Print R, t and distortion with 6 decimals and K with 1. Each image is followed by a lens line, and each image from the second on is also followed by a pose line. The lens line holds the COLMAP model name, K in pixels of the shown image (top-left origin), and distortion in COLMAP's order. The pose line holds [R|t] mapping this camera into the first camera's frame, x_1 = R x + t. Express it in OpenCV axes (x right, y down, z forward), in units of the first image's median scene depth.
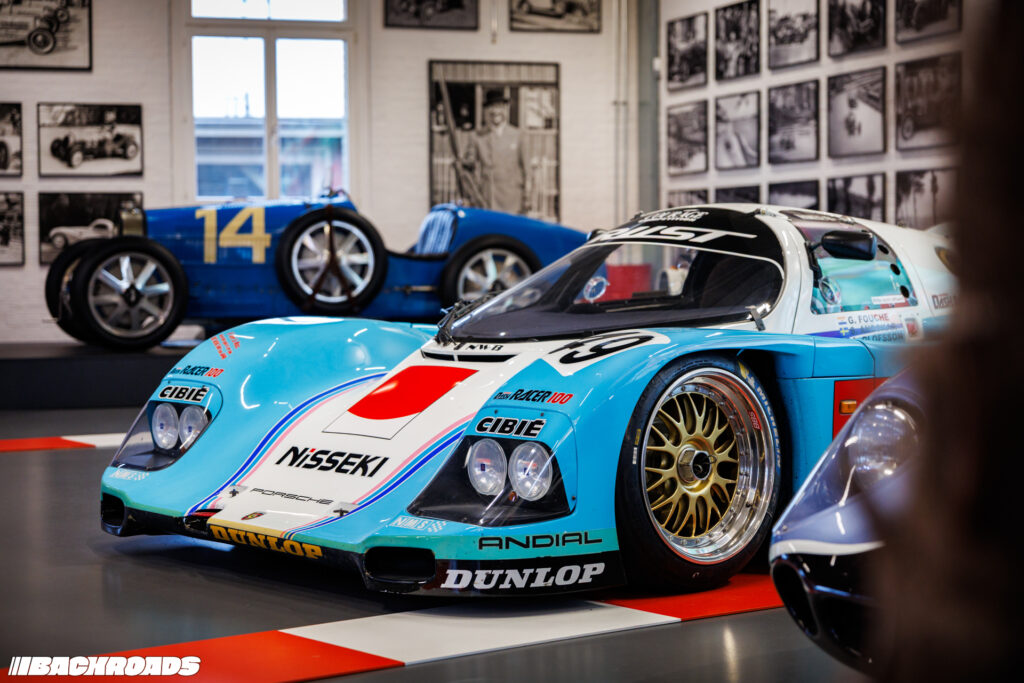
lens RADIAL K [[2013.4, 0, 512.0], [0, 2013.4, 341.5], [0, 0, 1]] dist [-0.027160, -0.178213]
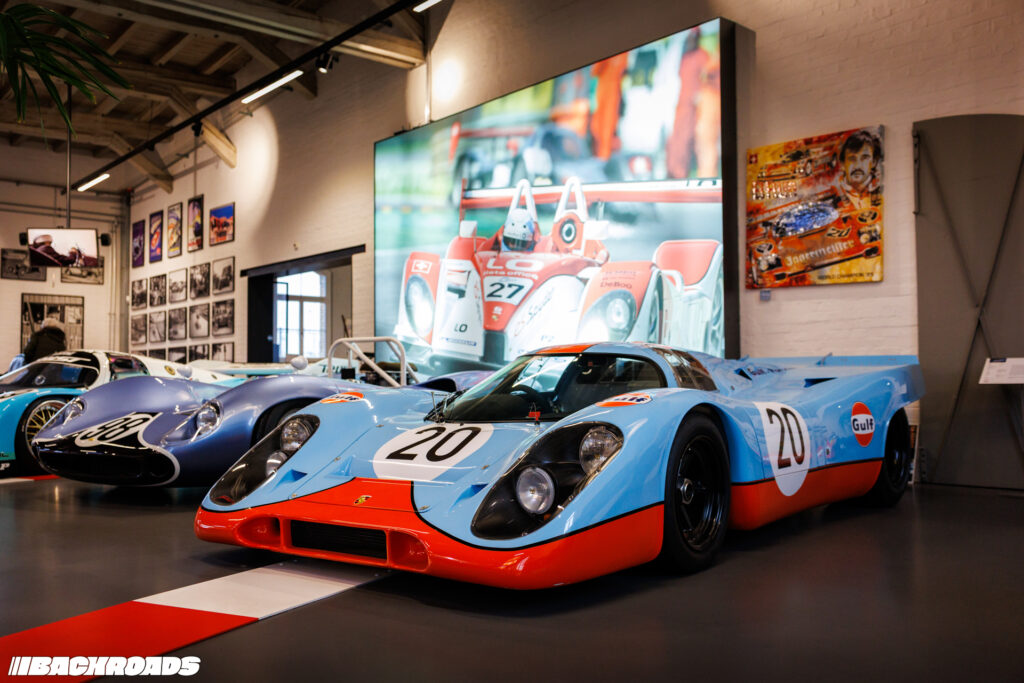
lens RADIAL K [[930.5, 0, 492.8], [0, 930.5, 343.7], [0, 0, 1]] dist [0.005569, -0.003010]
pose [[0.928496, 0.020850, 0.370758, 0.068642], [0.012985, 0.995989, -0.088529, 0.022174], [-0.371116, 0.087014, 0.924501, -0.203242]]
